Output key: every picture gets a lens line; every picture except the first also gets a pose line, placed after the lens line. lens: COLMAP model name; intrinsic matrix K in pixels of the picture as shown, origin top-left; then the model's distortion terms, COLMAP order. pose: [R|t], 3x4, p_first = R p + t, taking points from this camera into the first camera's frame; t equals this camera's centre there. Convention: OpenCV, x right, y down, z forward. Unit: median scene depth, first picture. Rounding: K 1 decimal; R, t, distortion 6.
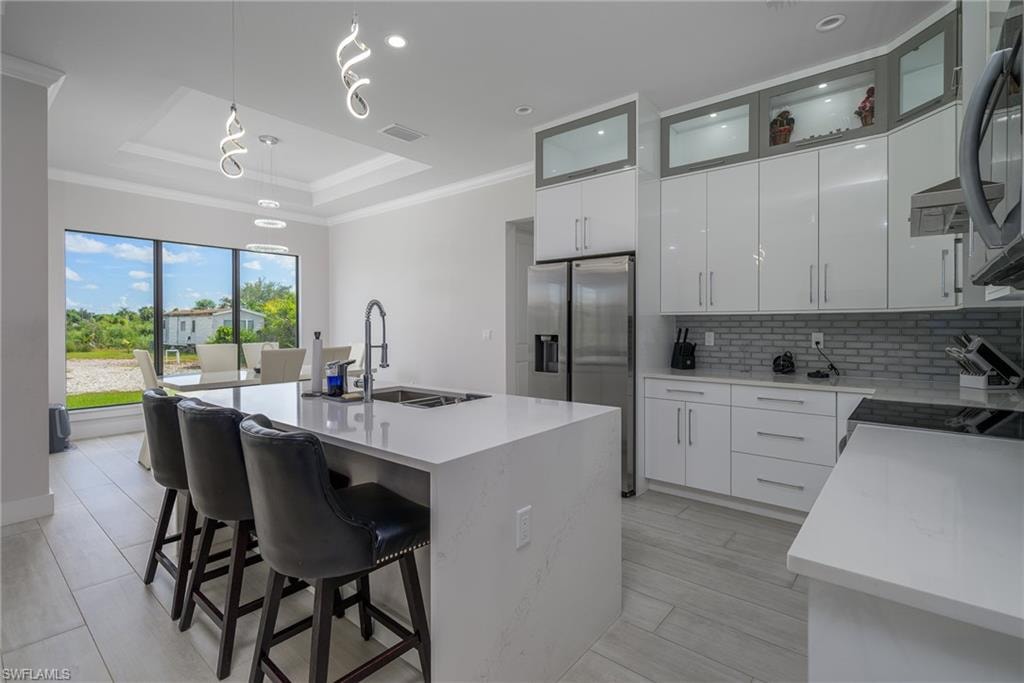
lens RADIAL K [[484.3, 0, 506.7], [0, 484.3, 326.6], [0, 0, 1]] dist [0.003371, -0.001537]
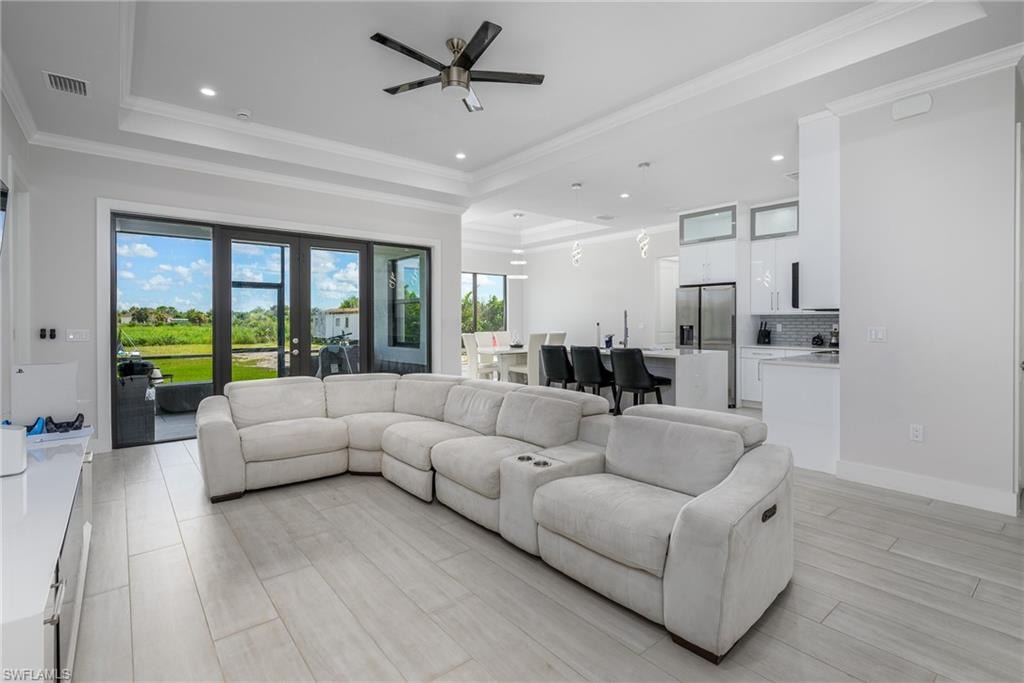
lens RADIAL K [[484.3, 0, 529.2], [0, 484.3, 323.9], [0, 0, 1]] dist [0.003371, -0.001537]
pose [[0.987730, 0.001077, -0.156167, -0.235912], [-0.000919, 0.999999, 0.001086, 0.010278], [0.156168, -0.000929, 0.987730, -0.989641]]
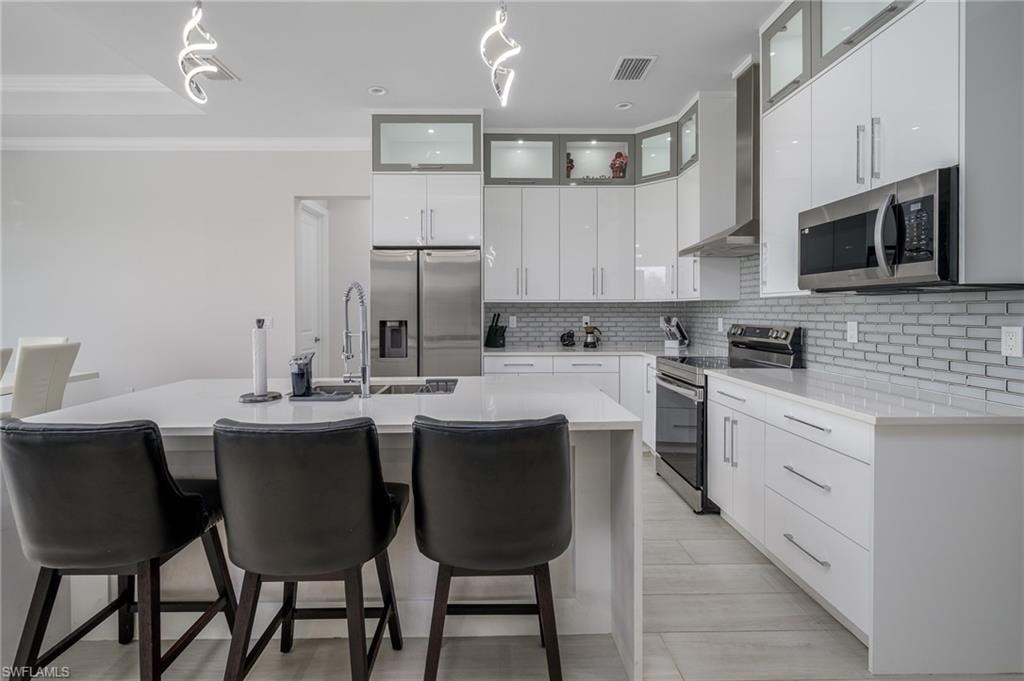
lens RADIAL K [[484.3, 0, 501.2], [0, 484.3, 314.9], [0, 0, 1]] dist [0.003371, -0.001537]
pose [[0.745347, -0.006609, 0.666644, -0.437344], [0.003431, 0.999976, 0.006078, 0.000022], [-0.666667, -0.002243, 0.745352, 0.104772]]
